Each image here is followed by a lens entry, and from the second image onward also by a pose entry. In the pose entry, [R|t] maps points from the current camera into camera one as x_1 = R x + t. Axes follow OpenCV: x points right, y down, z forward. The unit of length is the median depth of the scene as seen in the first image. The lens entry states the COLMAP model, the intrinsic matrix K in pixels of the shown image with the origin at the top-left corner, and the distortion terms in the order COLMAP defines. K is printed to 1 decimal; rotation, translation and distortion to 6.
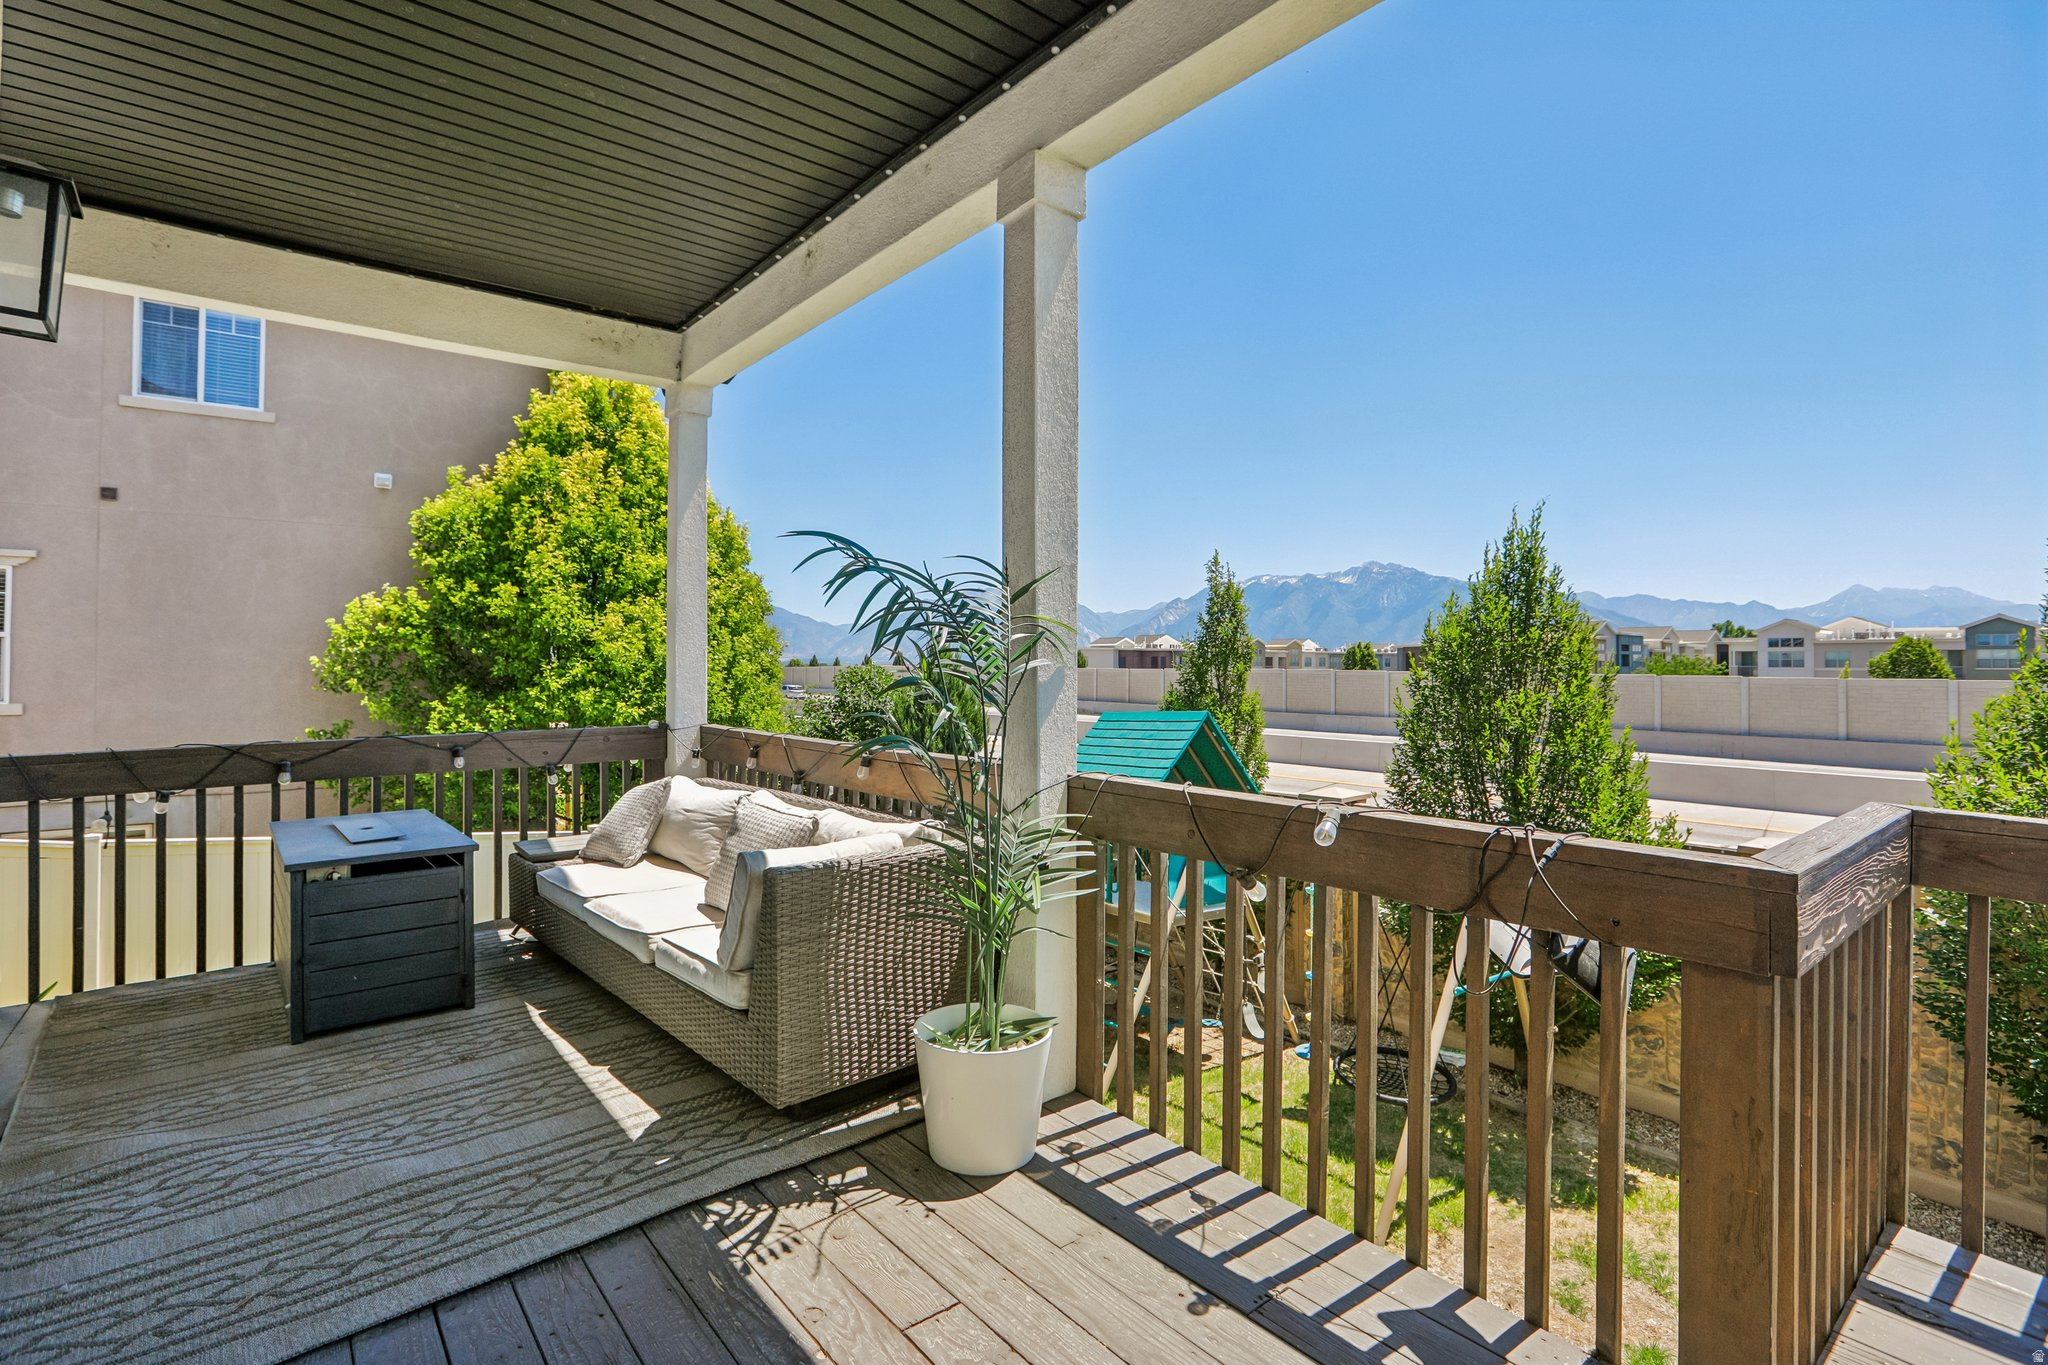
lens RADIAL K [[955.3, 0, 1033.3], [0, 955.3, 659.8], [0, 0, 1]] dist [-0.023785, 0.000788]
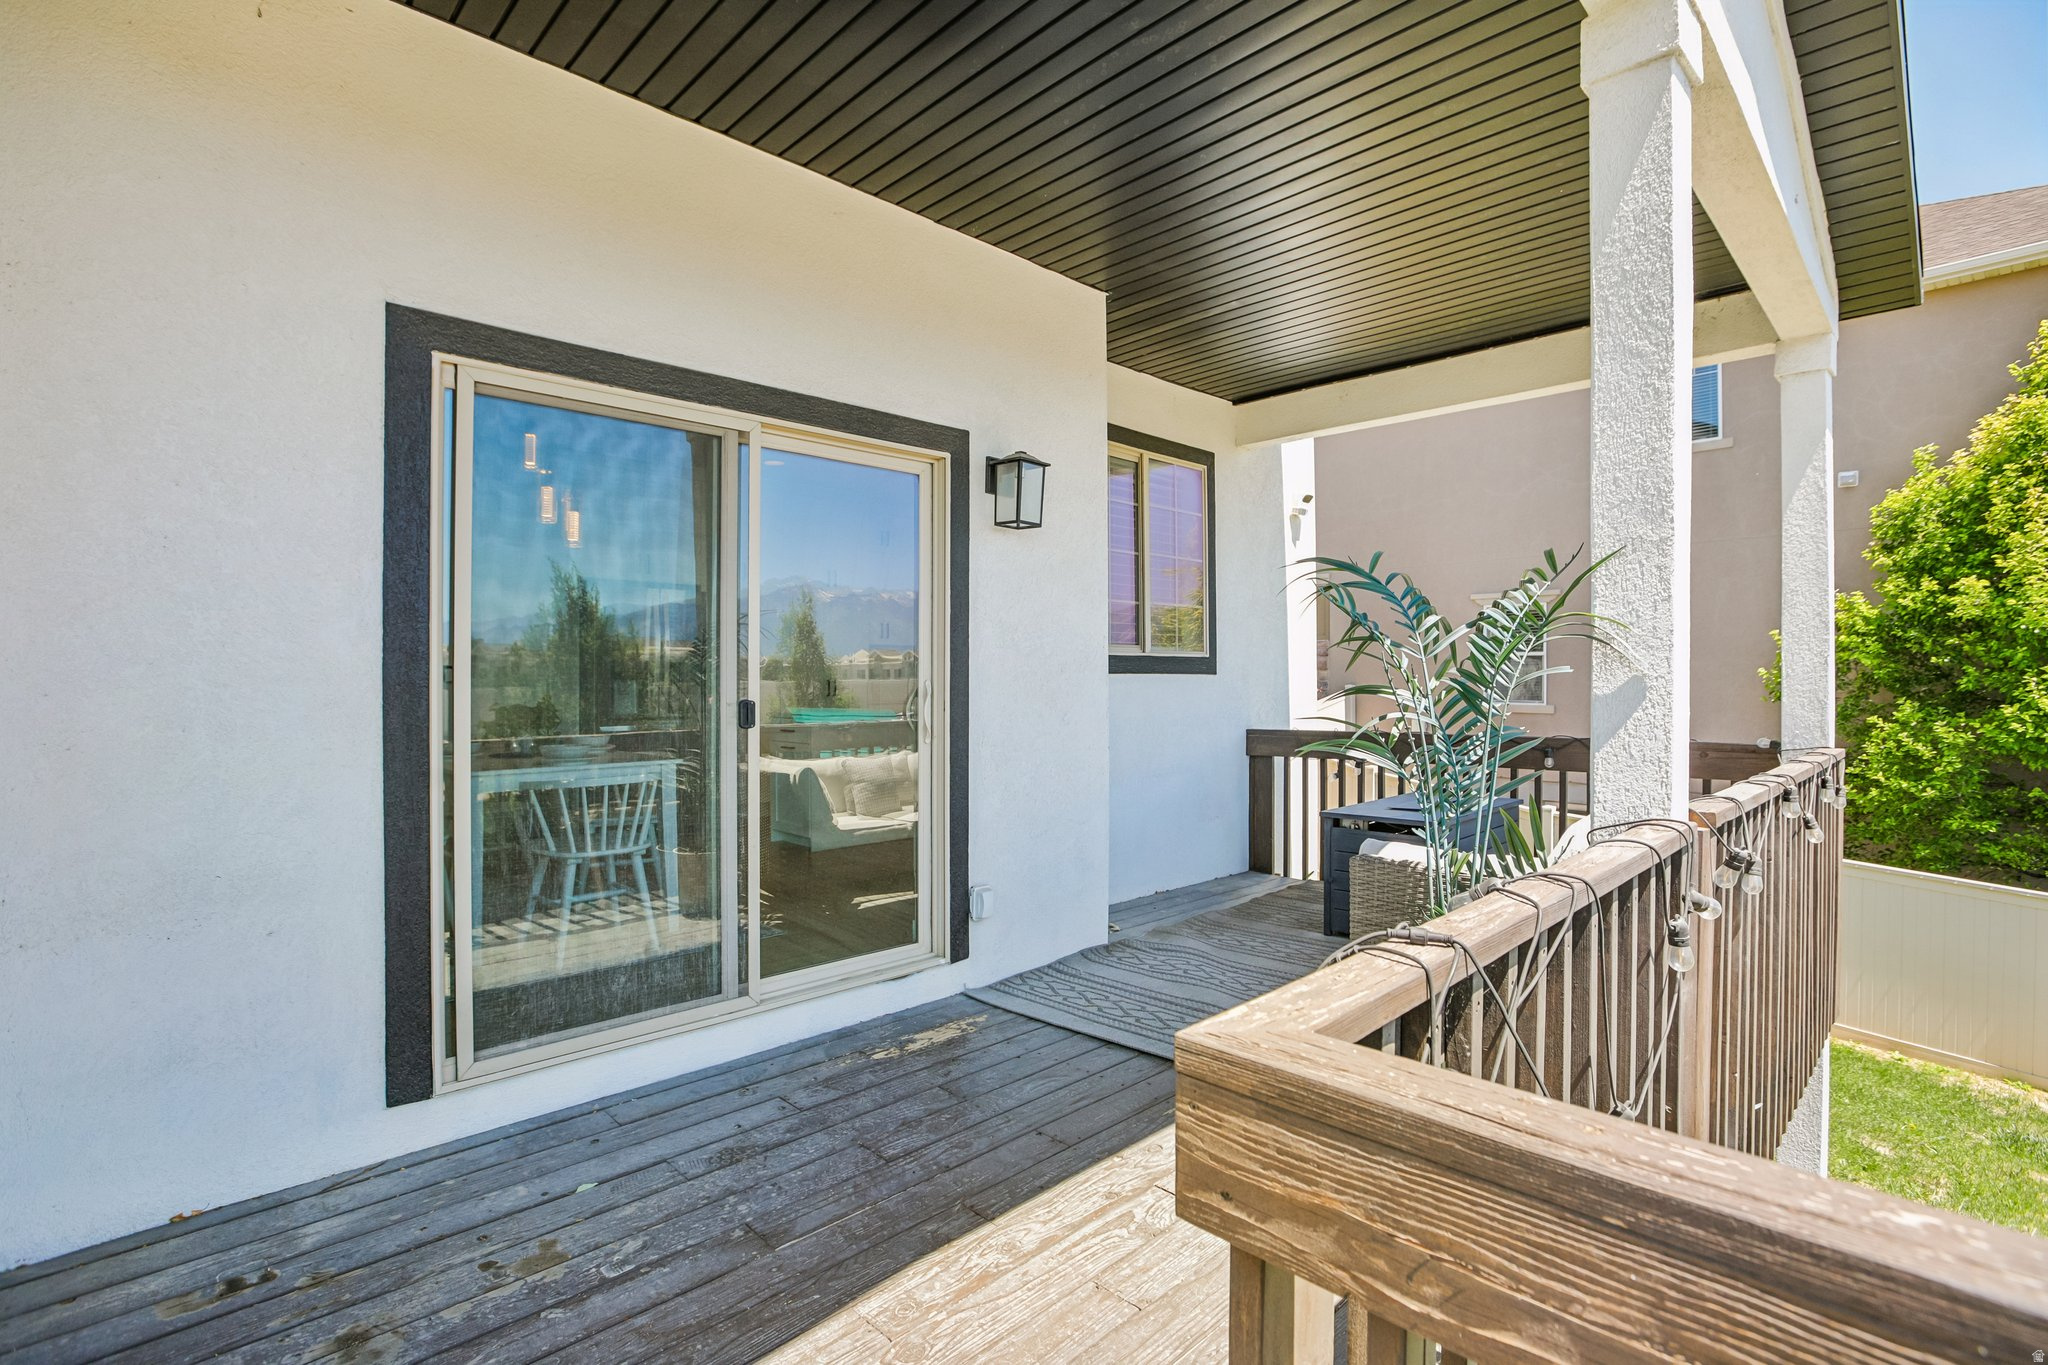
lens RADIAL K [[960.0, 0, 1024.0], [0, 960.0, 682.5], [0, 0, 1]] dist [-0.042313, 0.016179]
pose [[0.099378, 0.007351, -0.995023, 0.166493], [0.004173, 0.999961, 0.007805, 0.001087], [0.995041, -0.004928, 0.099343, 0.101450]]
